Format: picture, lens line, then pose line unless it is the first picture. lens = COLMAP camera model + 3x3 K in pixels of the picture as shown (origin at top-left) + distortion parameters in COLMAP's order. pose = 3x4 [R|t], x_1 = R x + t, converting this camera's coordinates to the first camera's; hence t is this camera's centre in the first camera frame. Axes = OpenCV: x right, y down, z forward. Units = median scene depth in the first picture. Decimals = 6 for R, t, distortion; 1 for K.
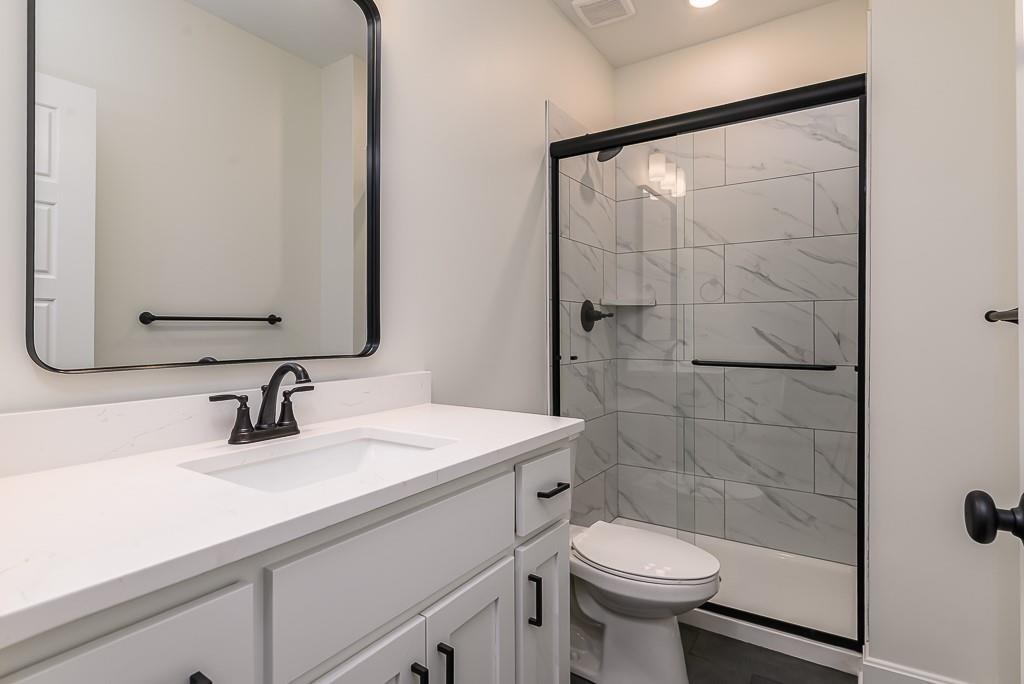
lens RADIAL K [[526.6, 0, 510.8], [0, 526.6, 327.7], [0, 0, 1]] dist [-0.000163, -0.000045]
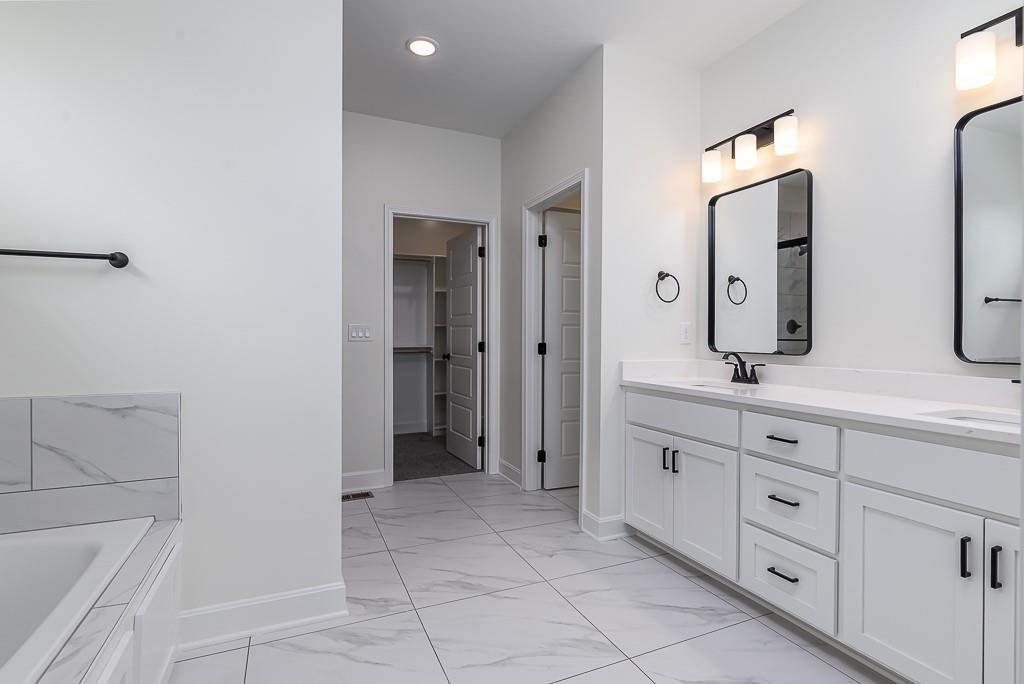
lens RADIAL K [[503.6, 0, 512.0], [0, 503.6, 342.0], [0, 0, 1]] dist [0.001106, 0.000063]
pose [[-0.539722, 0.006629, -0.841817, 2.076187], [0.004255, 0.999978, 0.005146, 0.003244], [0.841833, -0.000805, -0.539738, 1.329700]]
